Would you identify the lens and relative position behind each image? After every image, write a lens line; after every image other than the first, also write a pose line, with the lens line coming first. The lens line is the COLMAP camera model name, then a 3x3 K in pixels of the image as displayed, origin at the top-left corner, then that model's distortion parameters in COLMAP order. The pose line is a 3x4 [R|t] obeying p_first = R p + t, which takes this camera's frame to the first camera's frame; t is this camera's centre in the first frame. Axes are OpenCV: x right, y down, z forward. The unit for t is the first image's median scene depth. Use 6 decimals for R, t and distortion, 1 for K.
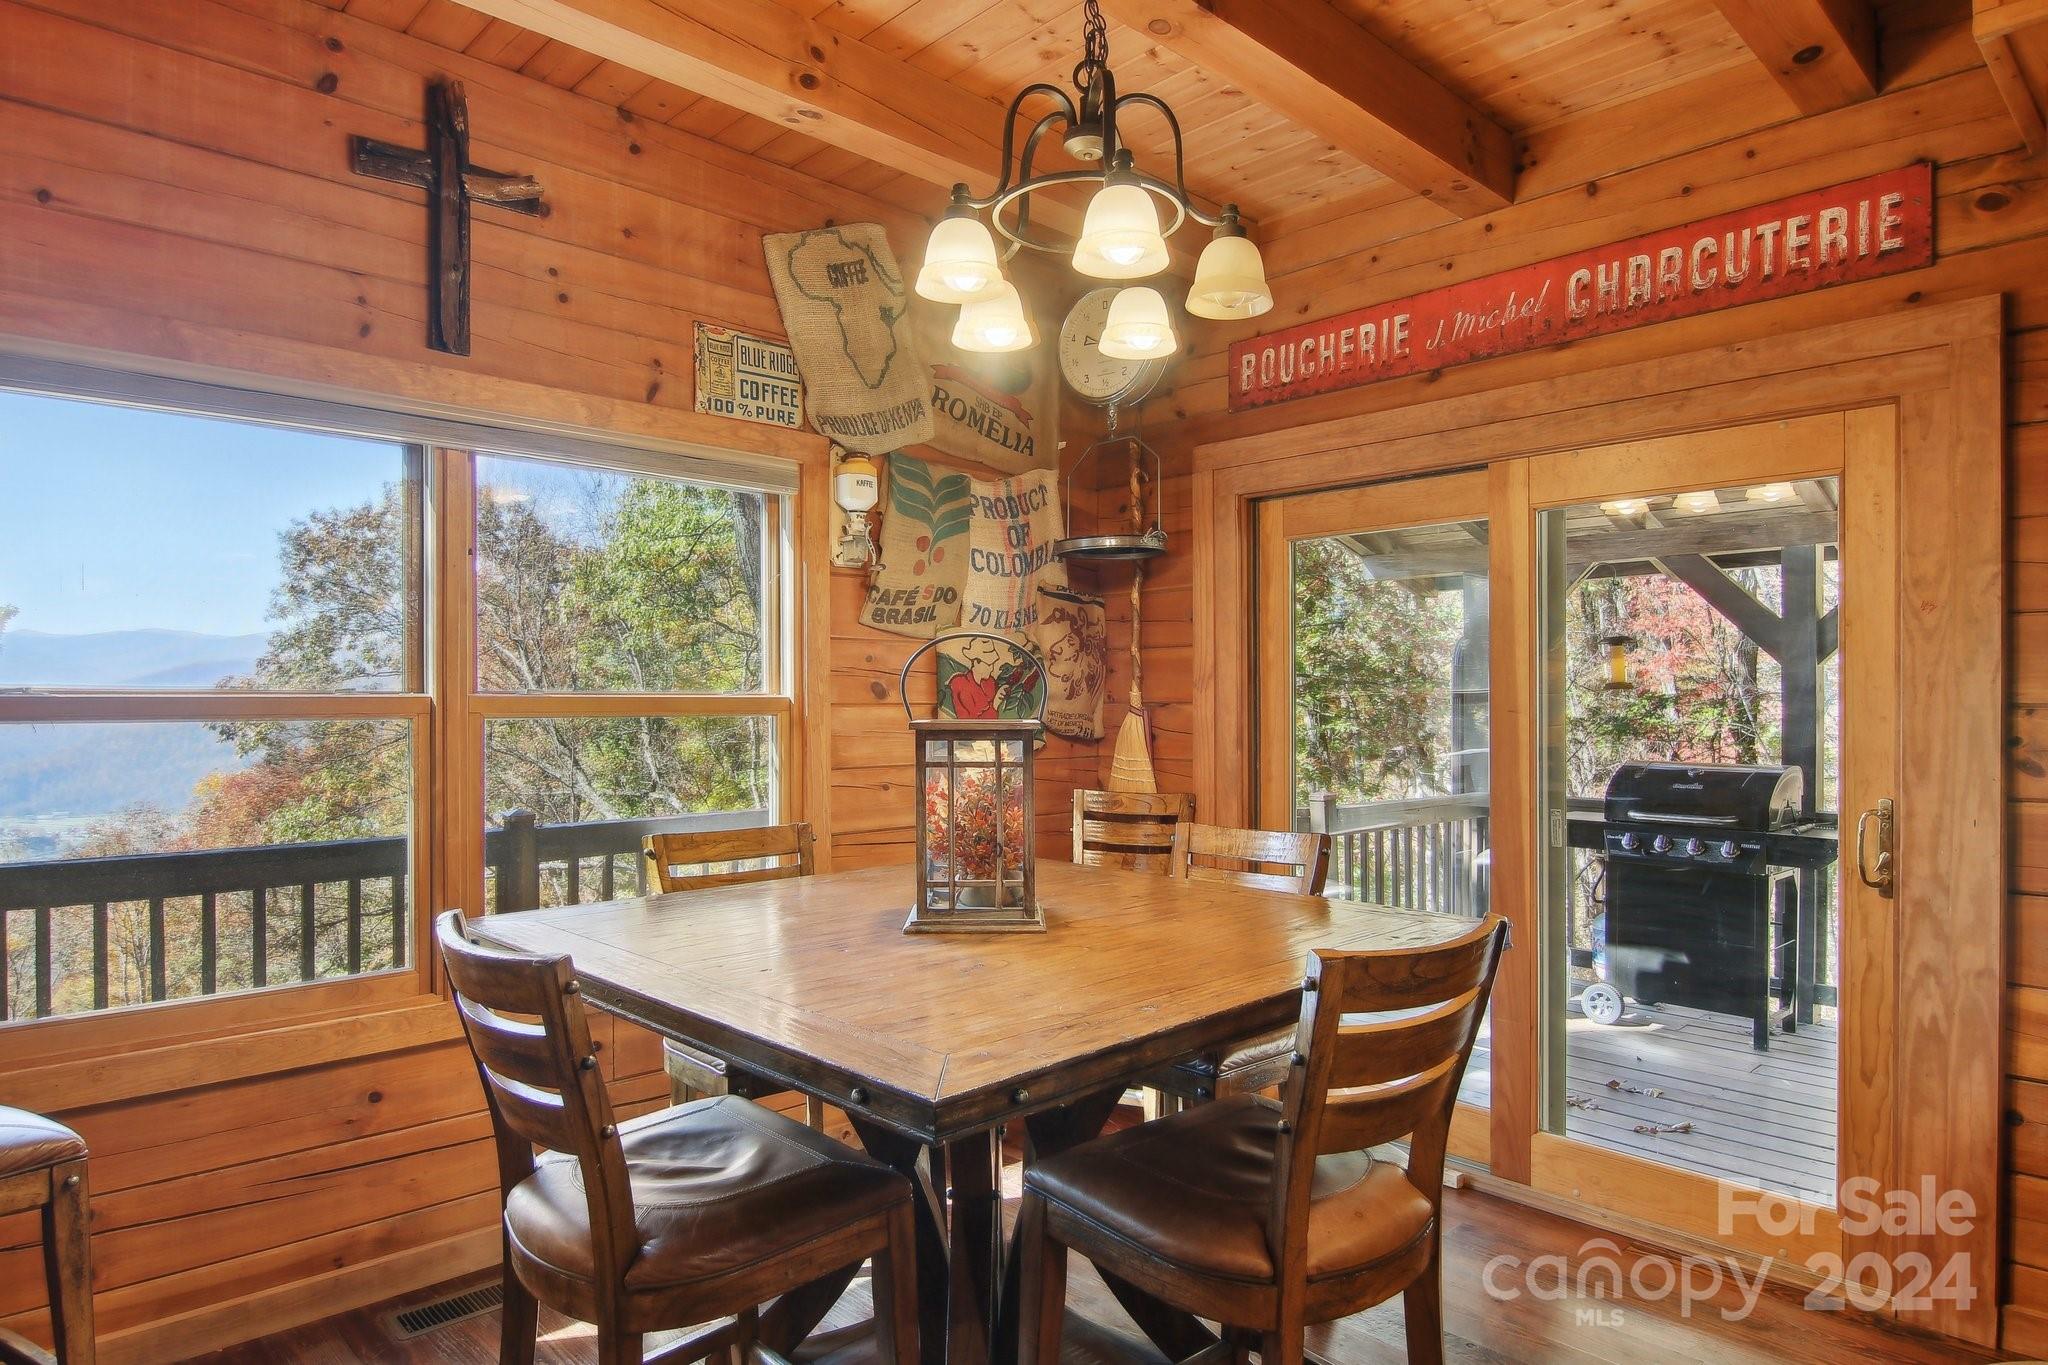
lens RADIAL K [[1178.7, 0, 1025.0], [0, 1178.7, 699.0], [0, 0, 1]] dist [0.004435, -0.023043]
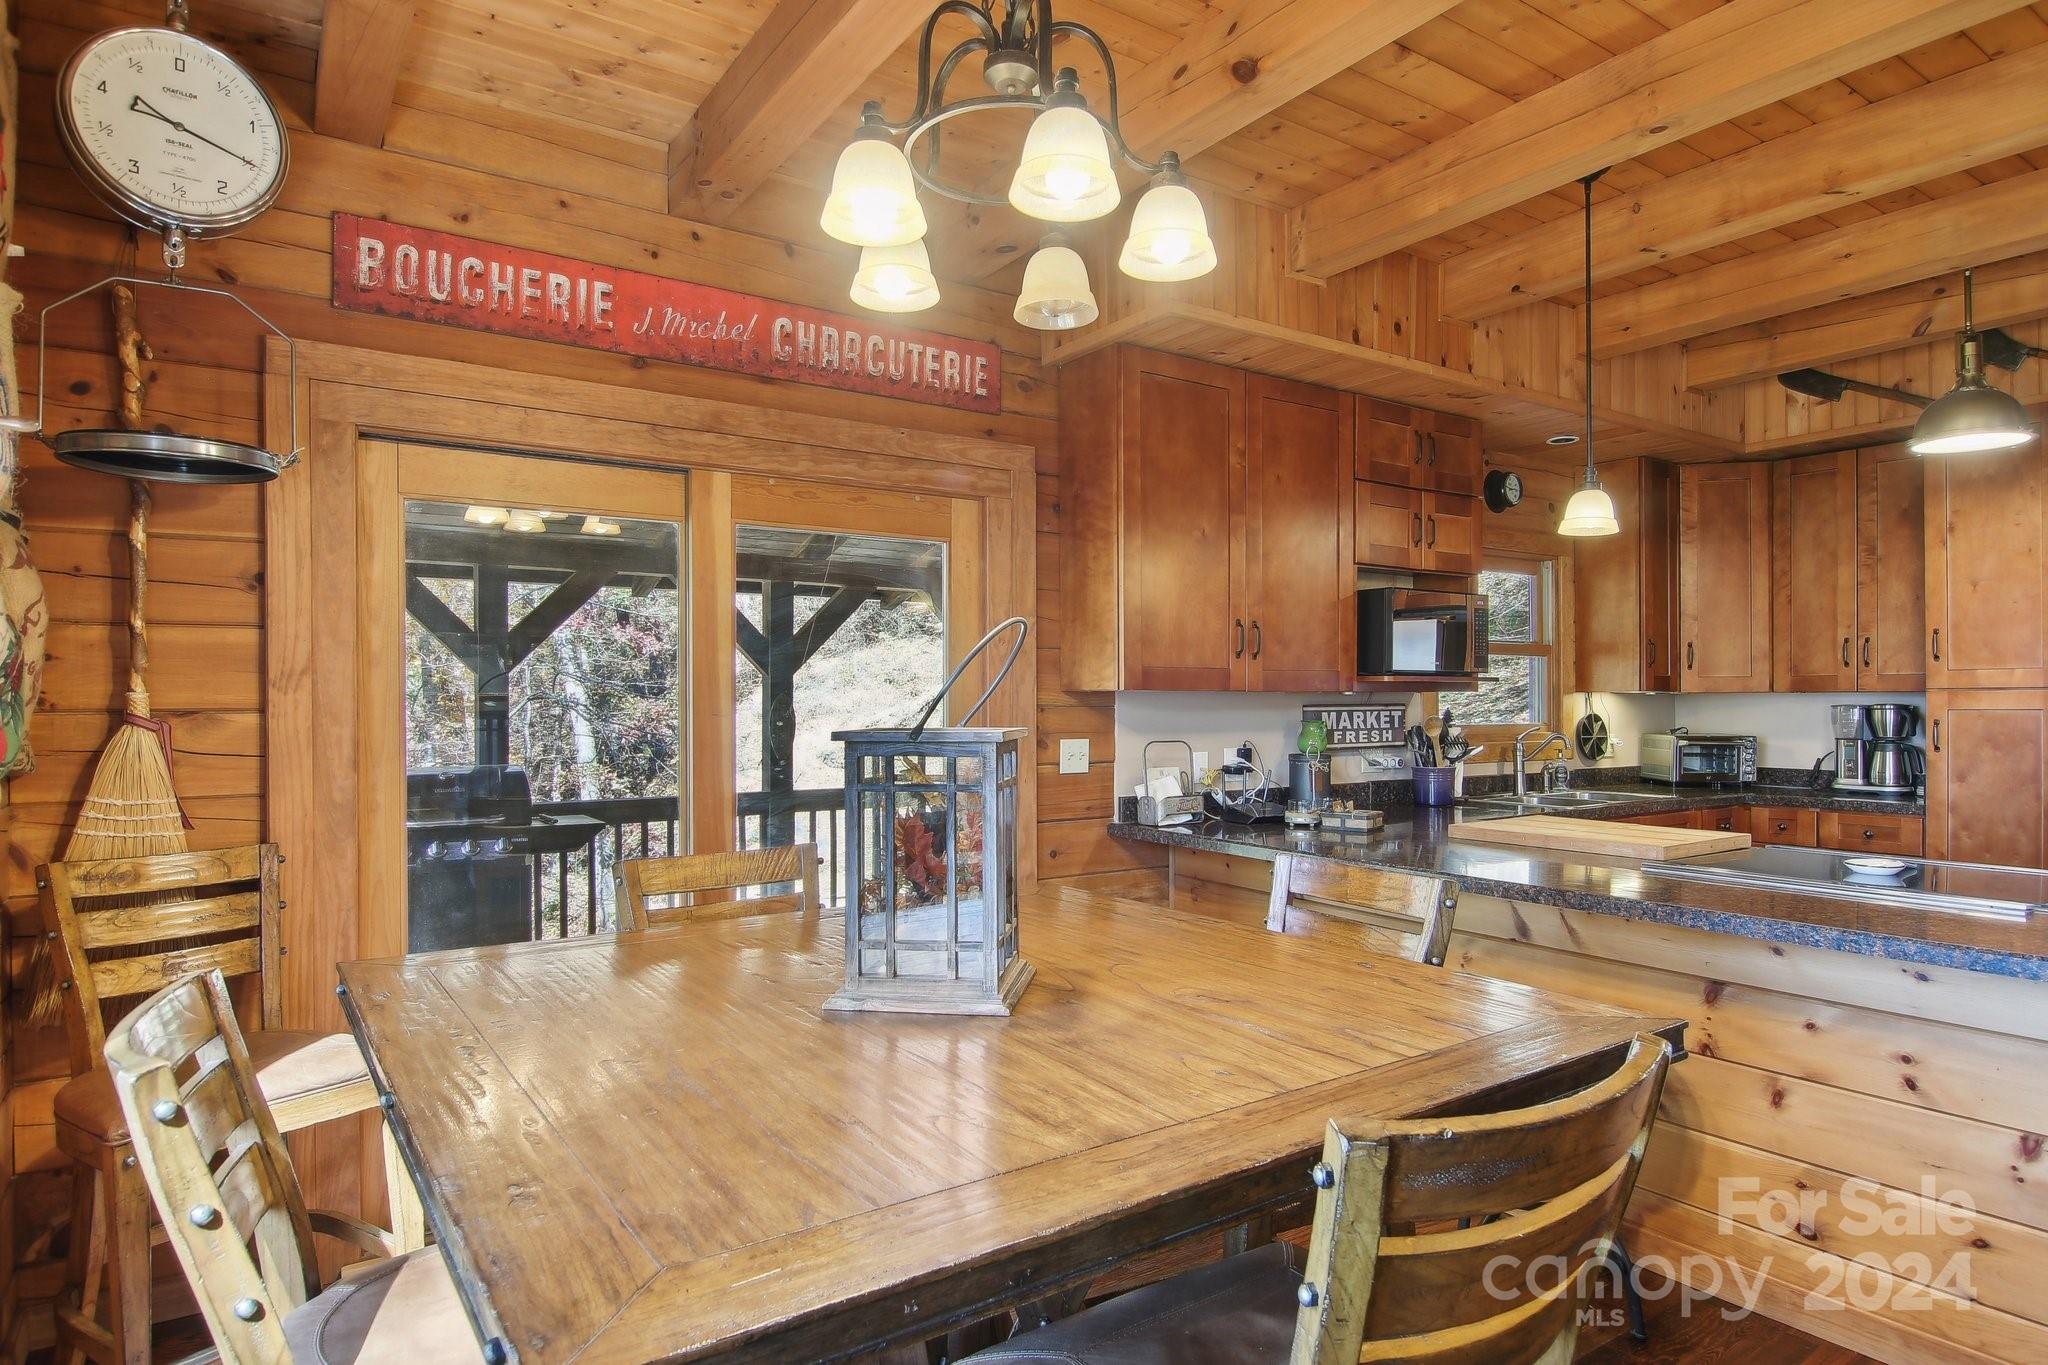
lens RADIAL K [[1150.1, 0, 1027.0], [0, 1150.1, 704.0], [0, 0, 1]] dist [0.009804, -0.021926]
pose [[0.169386, -0.002546, 0.985546, -0.492627], [0.003723, 0.999991, 0.001943, 0.000136], [-0.985543, 0.003340, 0.169394, 0.513075]]
